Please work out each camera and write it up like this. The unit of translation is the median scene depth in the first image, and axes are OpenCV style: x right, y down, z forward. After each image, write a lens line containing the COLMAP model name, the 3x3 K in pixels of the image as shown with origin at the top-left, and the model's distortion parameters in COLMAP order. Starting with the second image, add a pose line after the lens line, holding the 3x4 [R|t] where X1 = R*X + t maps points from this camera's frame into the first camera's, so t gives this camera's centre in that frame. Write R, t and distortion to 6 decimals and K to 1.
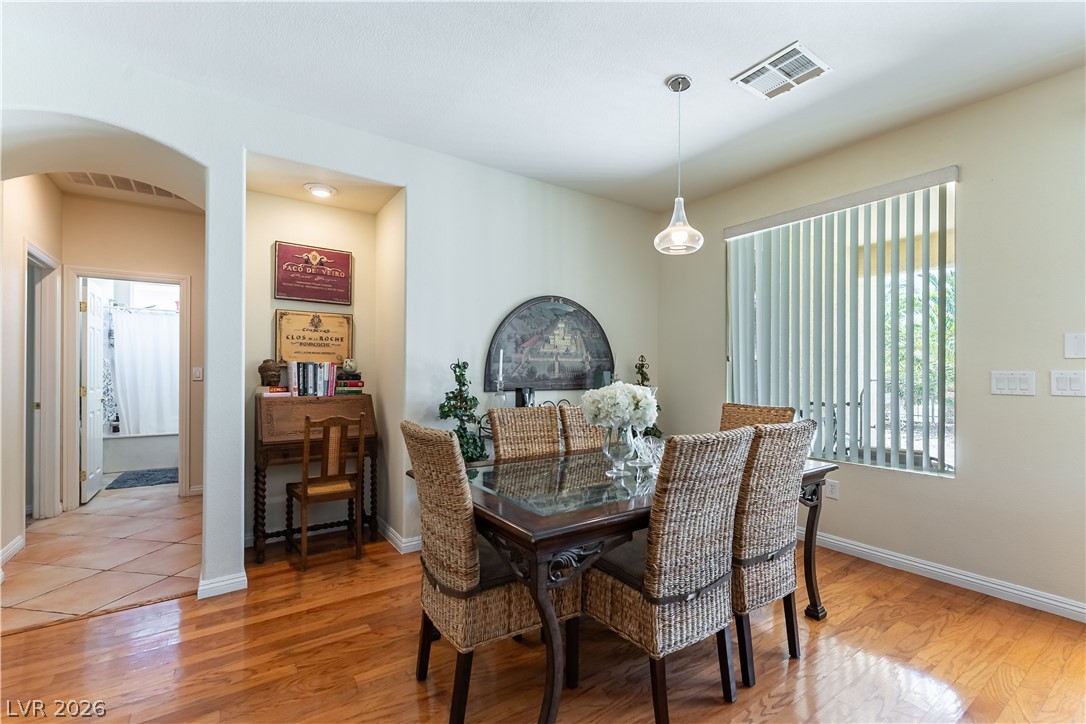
lens RADIAL K [[472.4, 0, 544.7], [0, 472.4, 366.0], [0, 0, 1]] dist [-0.000742, -0.000318]
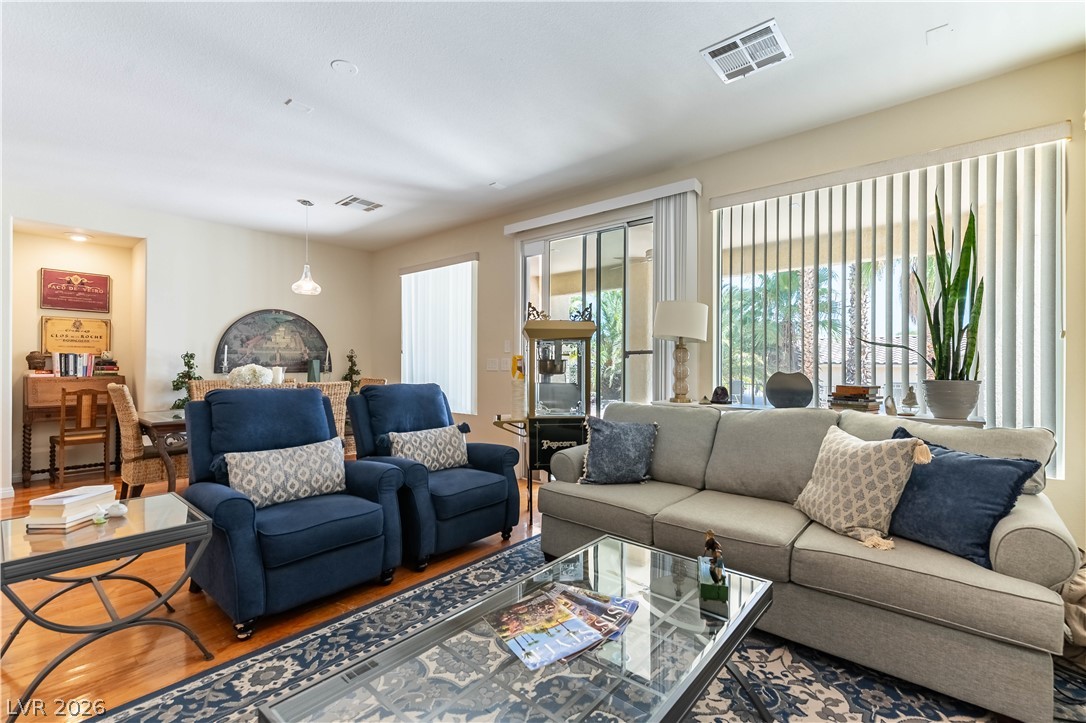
lens RADIAL K [[486.3, 0, 563.4], [0, 486.3, 359.4], [0, 0, 1]] dist [-0.001365, -0.000709]
pose [[0.965471, 0.000211, 0.260510, 0.568506], [-0.001090, 0.999994, 0.003230, 0.004625], [-0.260508, -0.003402, 0.965466, -0.821567]]
